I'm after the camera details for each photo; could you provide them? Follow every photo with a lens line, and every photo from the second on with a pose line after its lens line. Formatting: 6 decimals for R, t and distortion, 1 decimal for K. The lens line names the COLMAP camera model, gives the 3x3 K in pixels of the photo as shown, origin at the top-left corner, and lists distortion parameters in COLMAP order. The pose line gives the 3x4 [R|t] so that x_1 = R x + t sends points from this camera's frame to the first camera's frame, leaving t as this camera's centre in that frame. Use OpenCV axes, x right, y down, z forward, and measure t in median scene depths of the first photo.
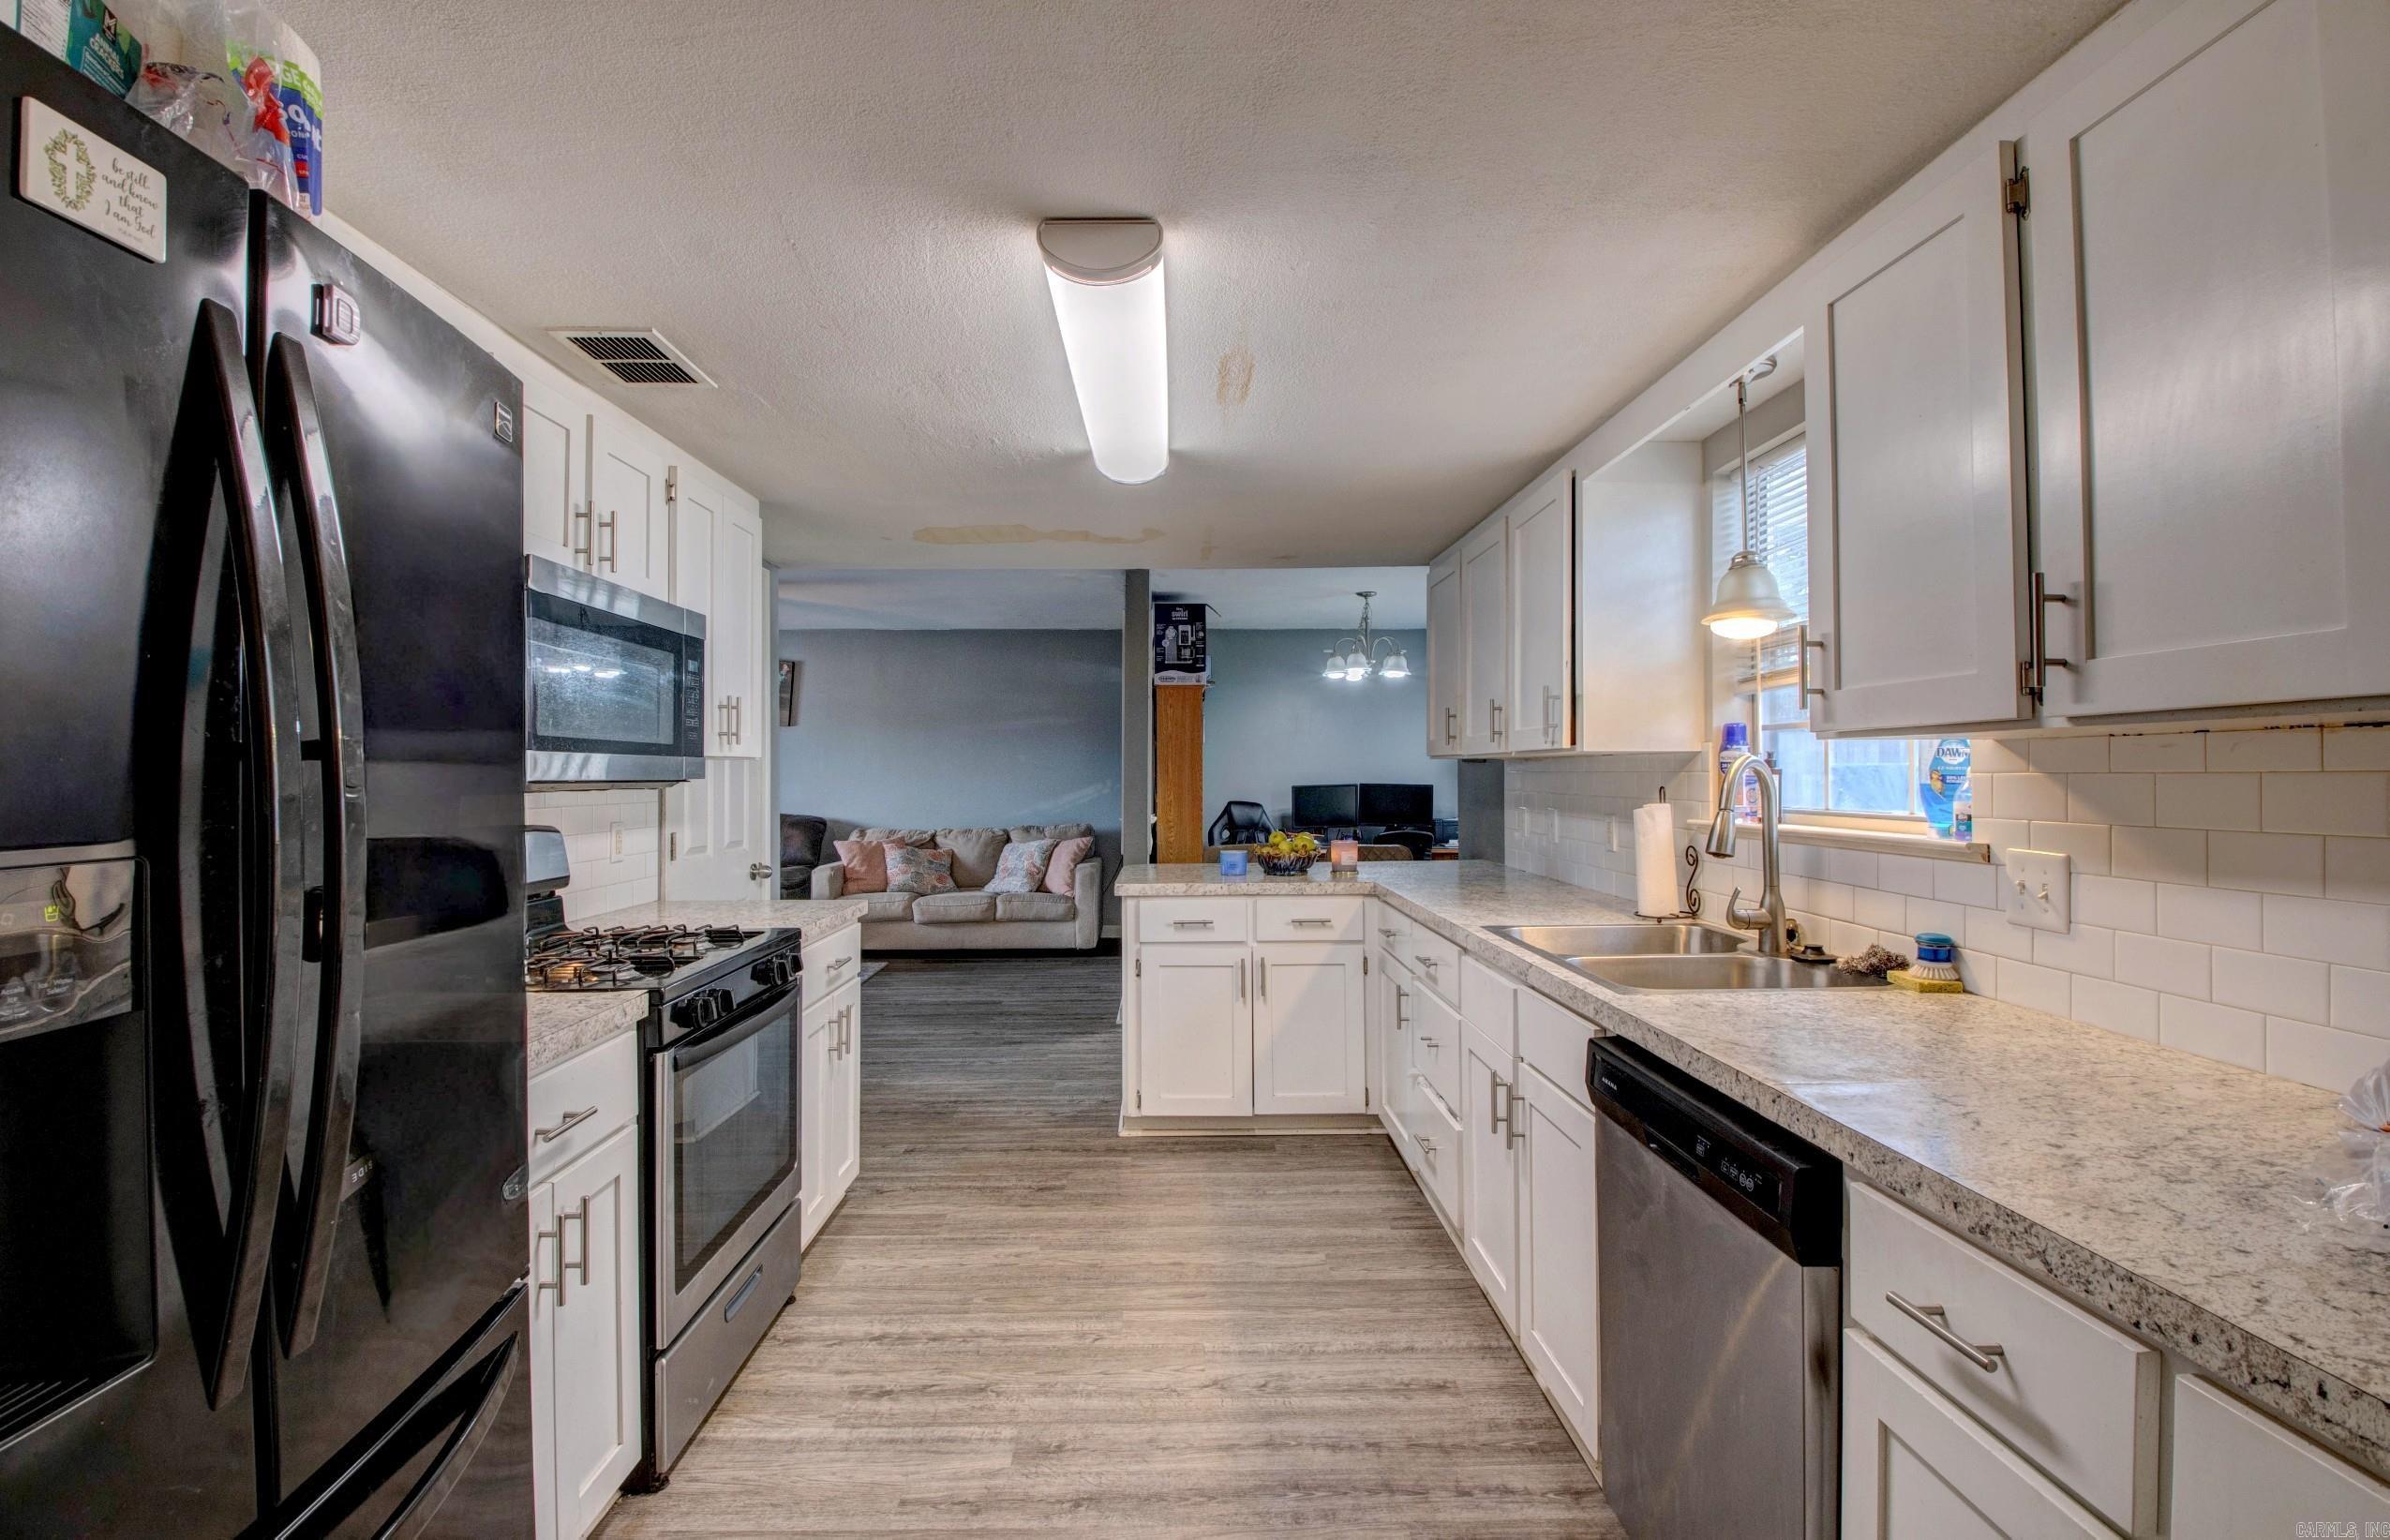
lens RADIAL K [[1110.0, 0, 1194.7], [0, 1110.0, 758.3], [0, 0, 1]] dist [0.019928, -0.030655]
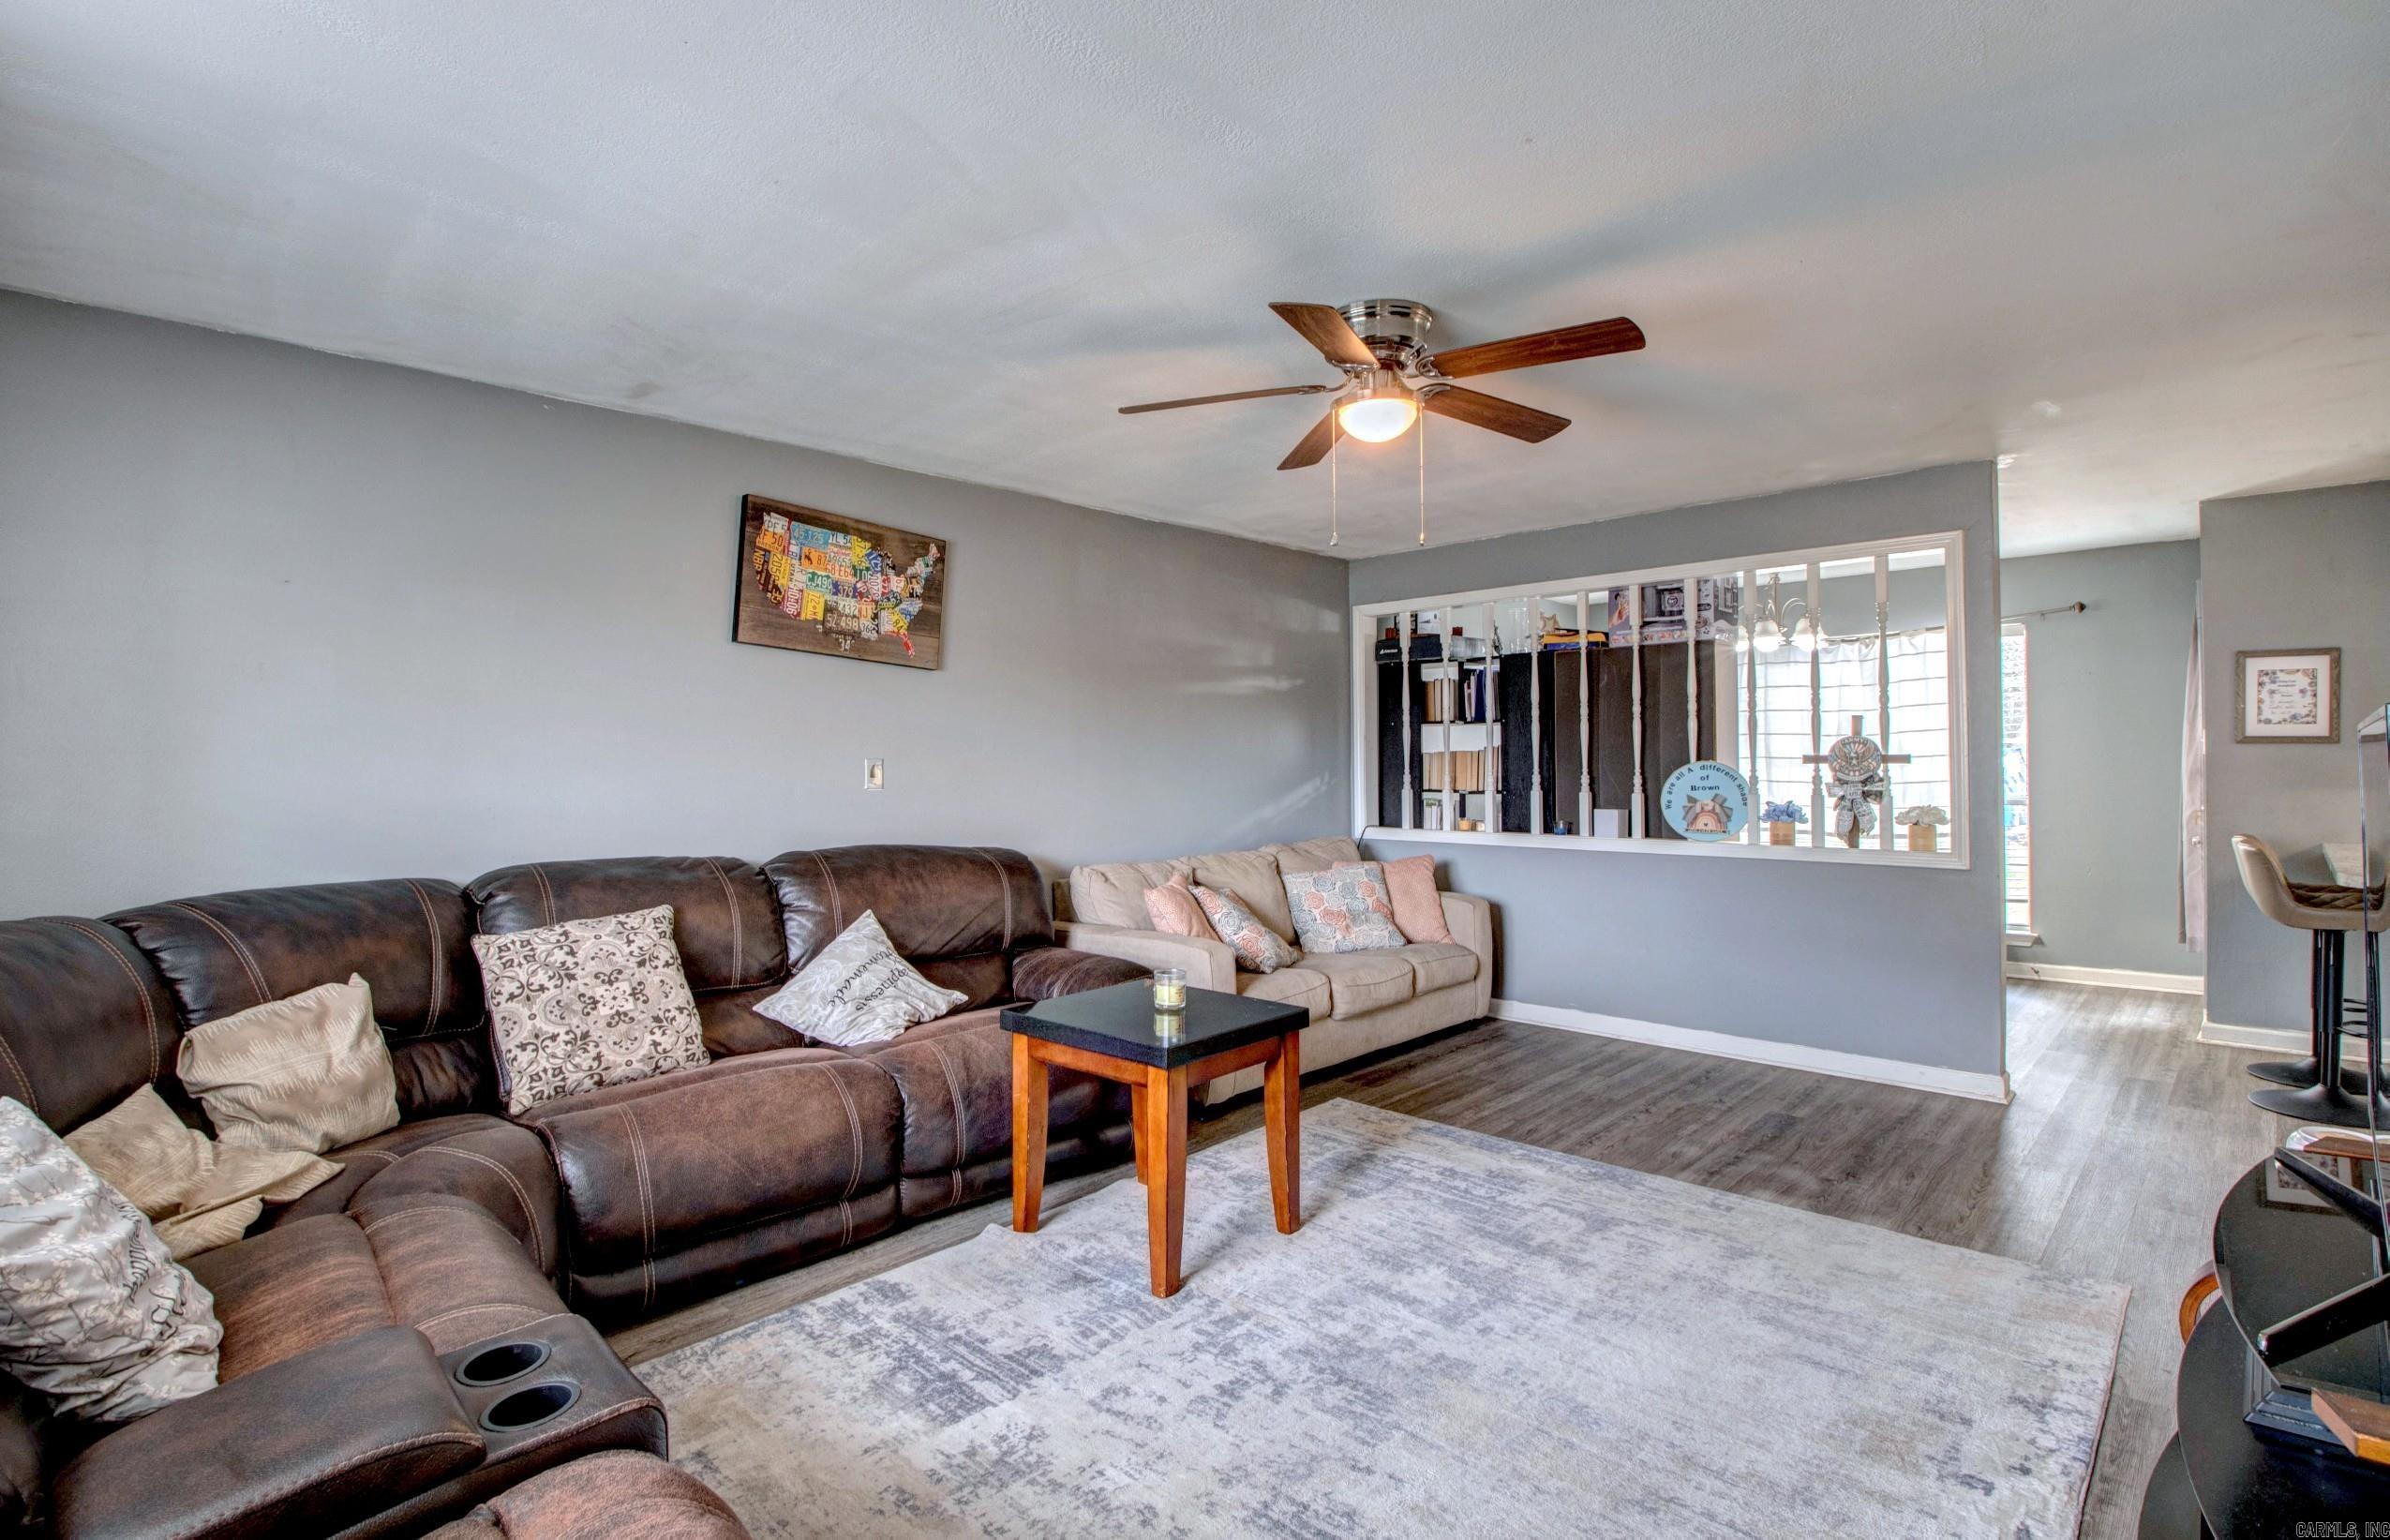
lens RADIAL K [[1110.0, 0, 1194.7], [0, 1110.0, 758.3], [0, 0, 1]] dist [0.019928, -0.030655]
pose [[0.716332, 0.003258, 0.697752, -1.343007], [-0.004680, 0.999989, 0.000136, 0.022585], [-0.697744, -0.003363, 0.716340, 1.212769]]
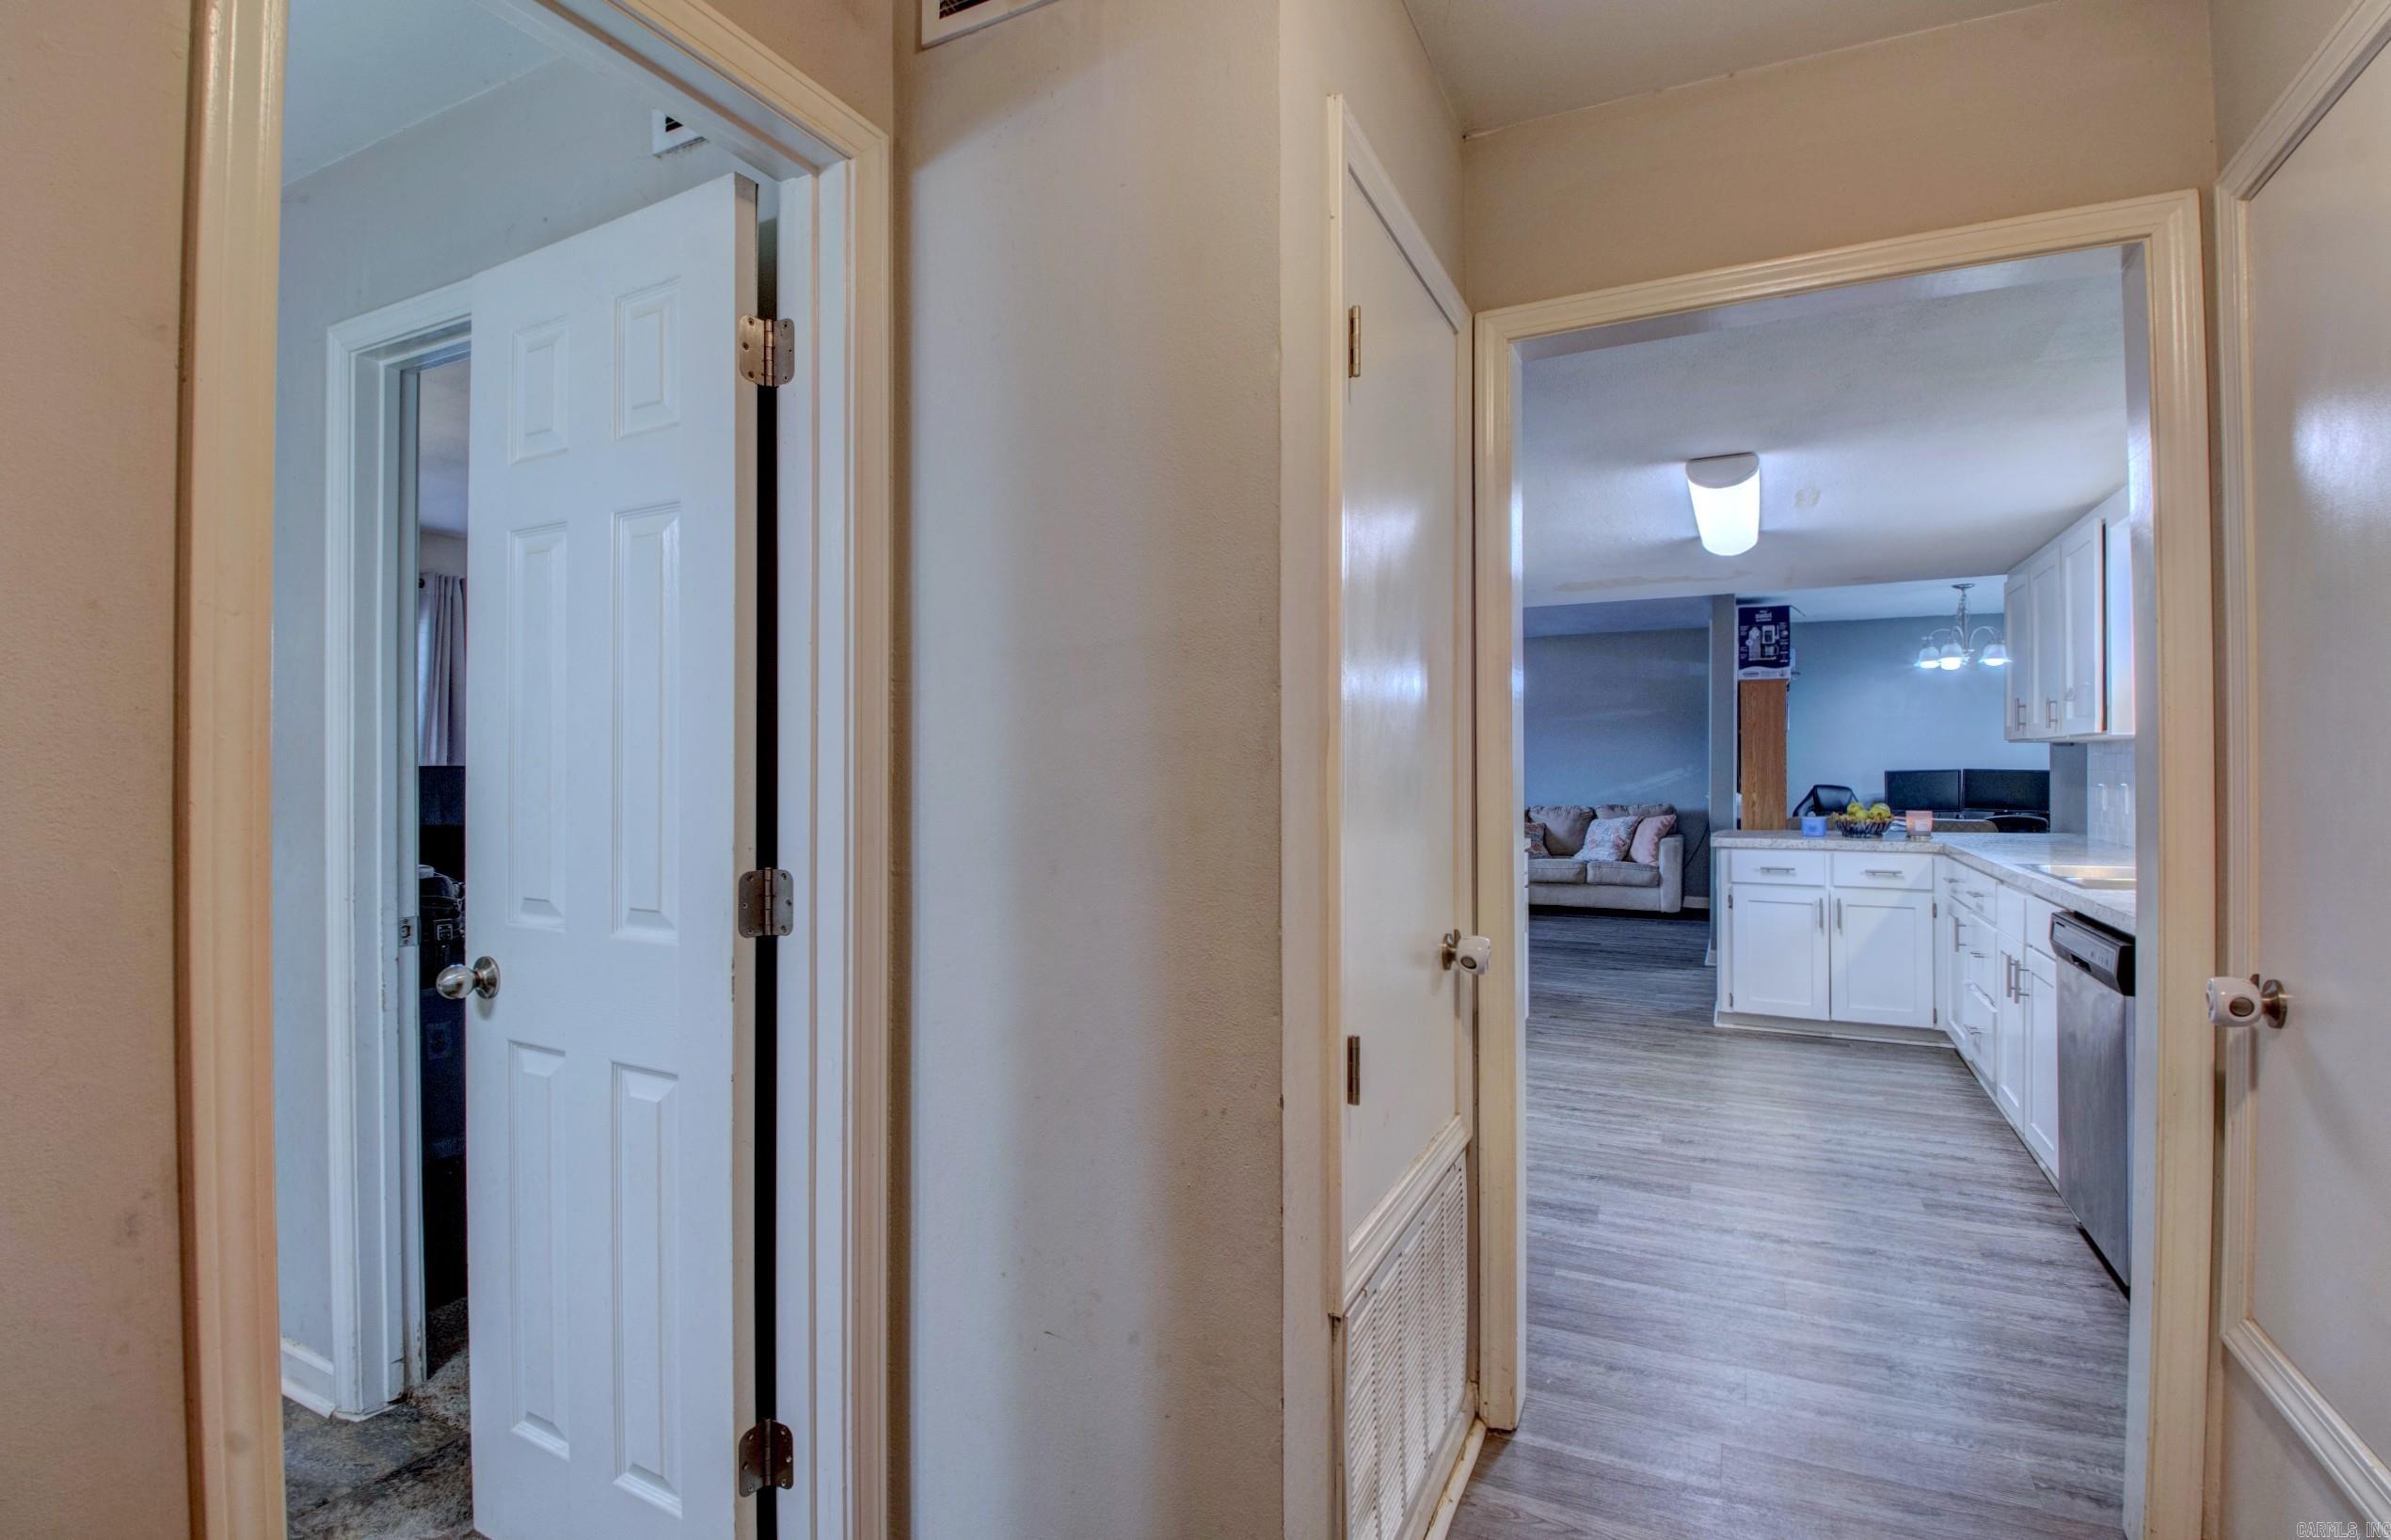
lens RADIAL K [[1110.3, 0, 1195.2], [0, 1110.3, 758.3], [0, 0, 1]] dist [0.019928, -0.030655]
pose [[0.885882, 0.000274, -0.463910, 0.000003], [0.004109, 0.999956, 0.008437, 0.004065], [0.463892, -0.009381, 0.885842, -0.440547]]
